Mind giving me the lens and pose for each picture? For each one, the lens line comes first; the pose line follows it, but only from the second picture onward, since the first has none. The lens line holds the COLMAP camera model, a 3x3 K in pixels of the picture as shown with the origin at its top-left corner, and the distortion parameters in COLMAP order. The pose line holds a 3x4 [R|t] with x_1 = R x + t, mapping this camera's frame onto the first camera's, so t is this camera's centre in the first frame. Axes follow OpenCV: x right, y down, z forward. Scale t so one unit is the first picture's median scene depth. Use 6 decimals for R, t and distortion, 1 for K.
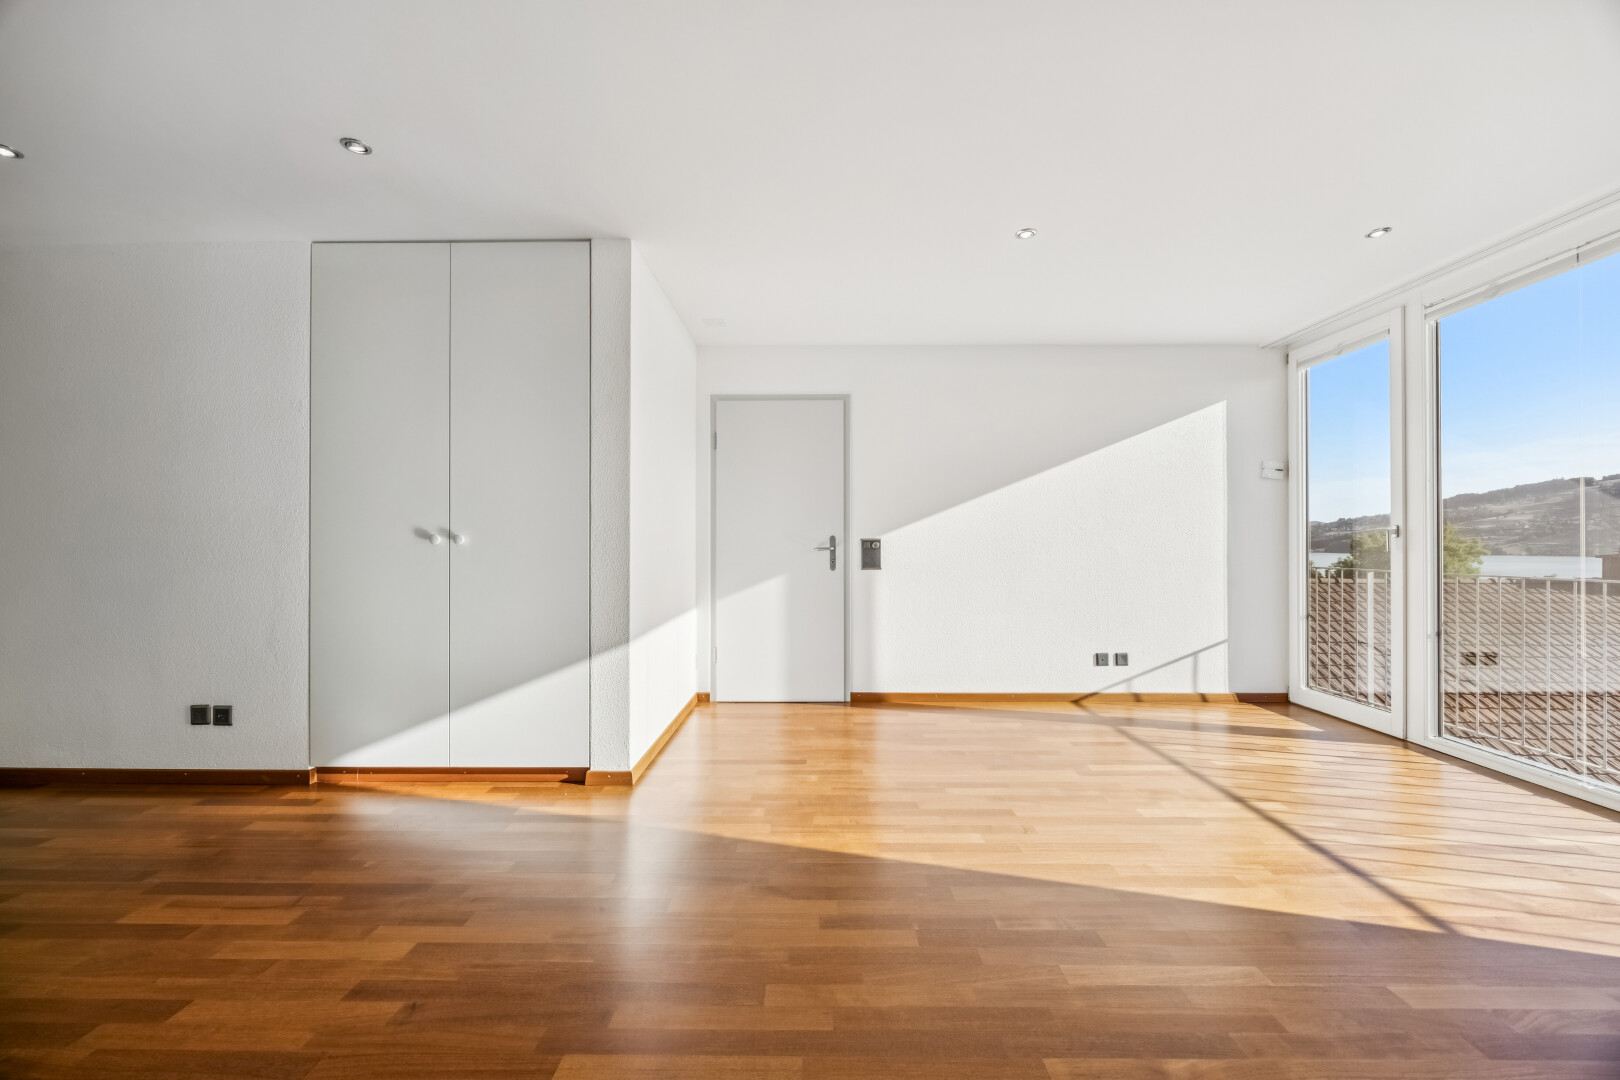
lens RADIAL K [[619.5, 0, 801.8], [0, 619.5, 544.0], [0, 0, 1]] dist [-0.005400, 0.000140]
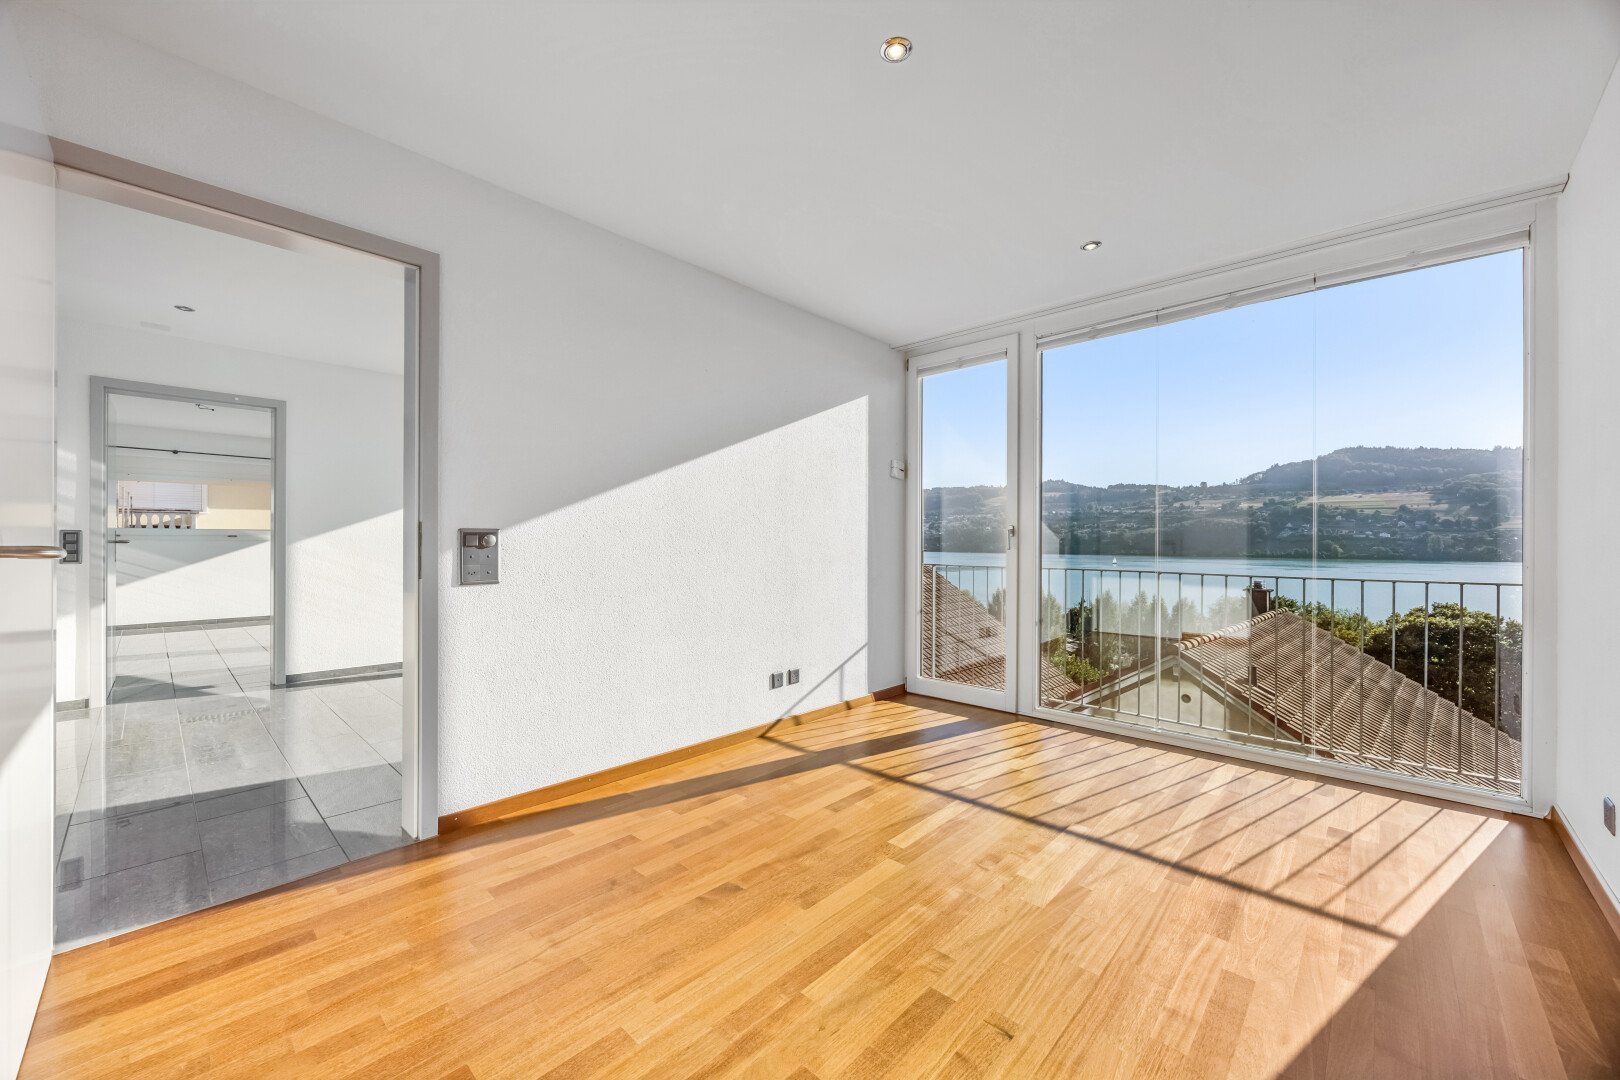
lens RADIAL K [[619.5, 0, 811.8], [0, 619.5, 551.9], [0, 0, 1]] dist [-0.005400, 0.000140]
pose [[0.661720, -0.007176, 0.749717, -0.109791], [-0.005602, 0.999879, 0.014514, 0.001956], [-0.749730, -0.013804, 0.661600, 0.431178]]
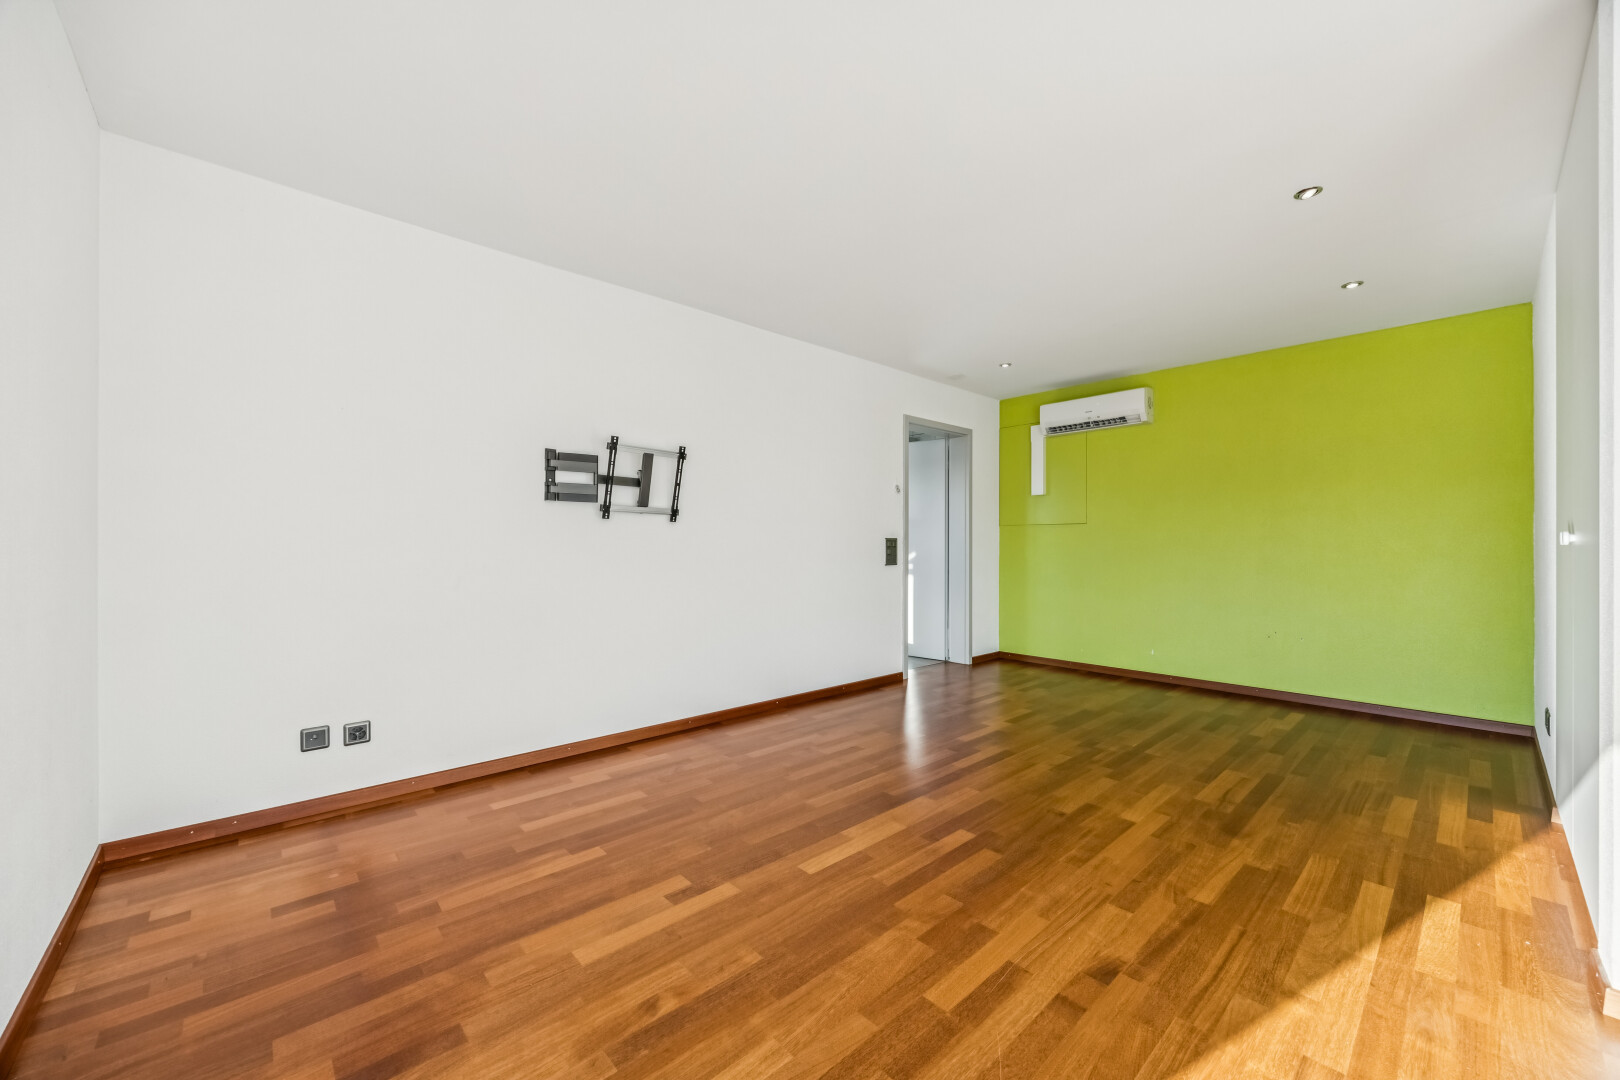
lens RADIAL K [[619.5, 0, 818.5], [0, 619.5, 534.2], [0, 0, 1]] dist [-0.005400, 0.000140]
pose [[-0.717610, -0.011215, -0.696355, 1.115072], [-0.008125, 0.999937, -0.007731, -0.004996], [0.696398, 0.000110, -0.717656, 1.853580]]
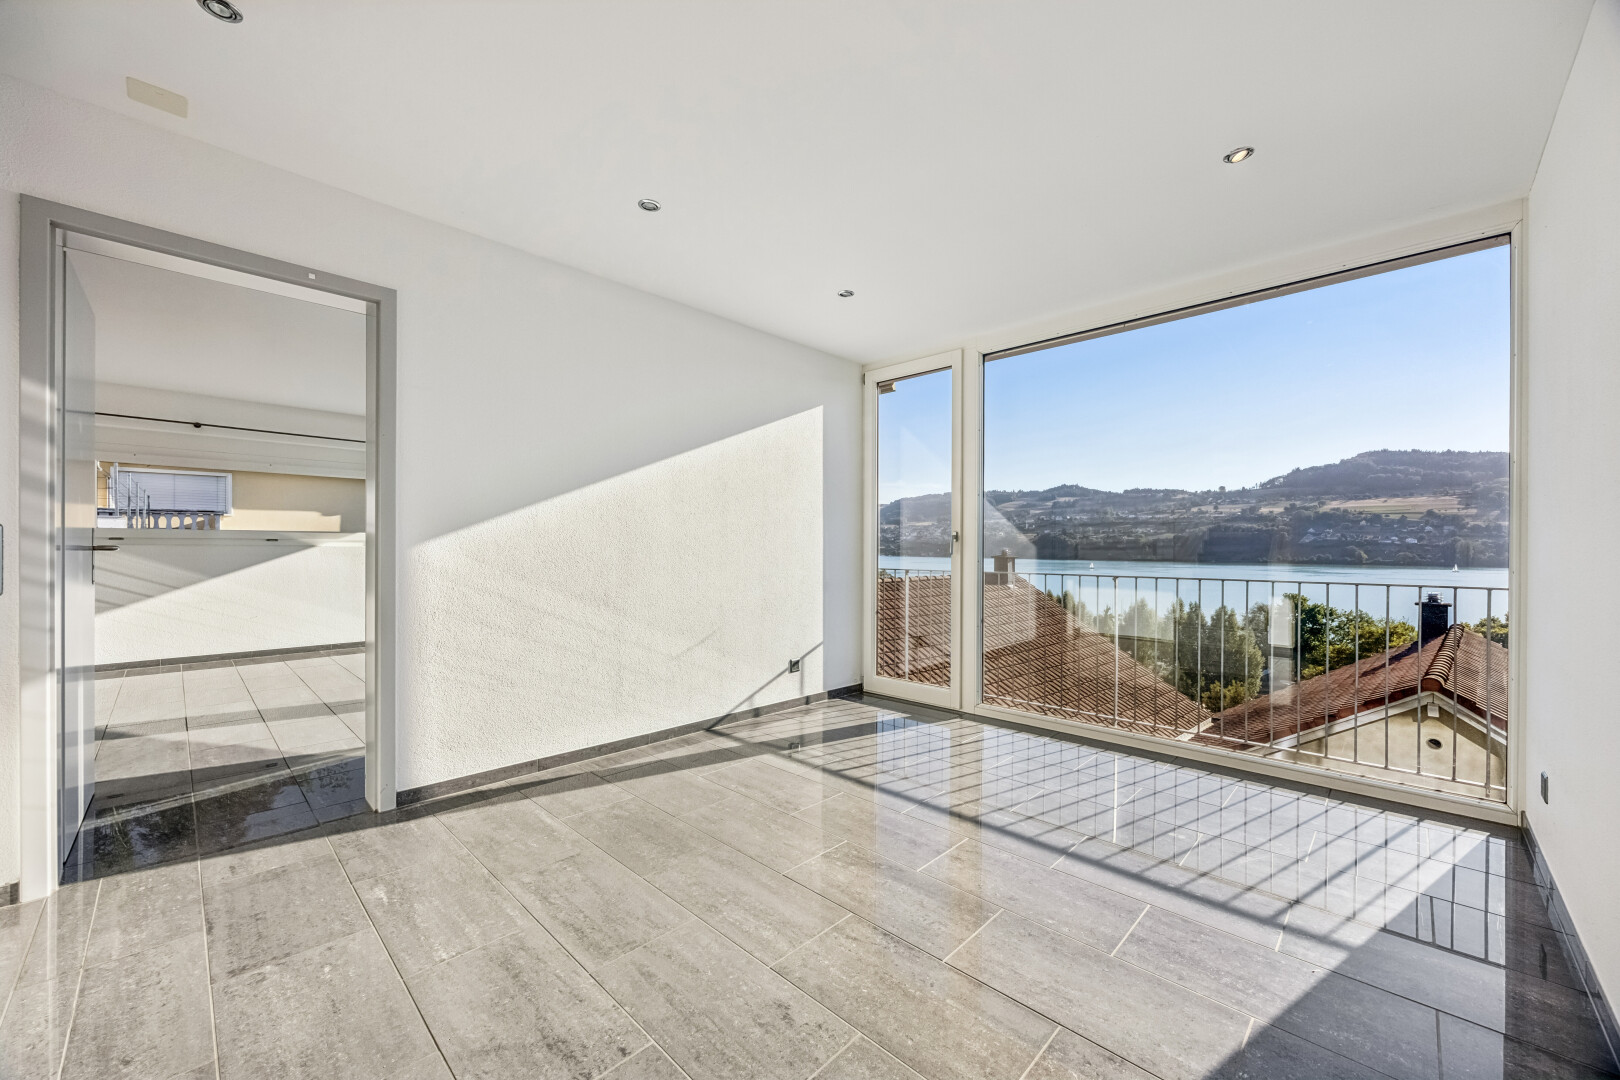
lens RADIAL K [[619.5, 0, 808.5], [0, 619.5, 540.2], [0, 0, 1]] dist [-0.005400, 0.000140]
pose [[0.681848, 0.013750, 0.731364, -0.085160], [-0.009255, 0.999905, -0.010169, 0.000002], [-0.731435, 0.000165, 0.681911, 0.324580]]
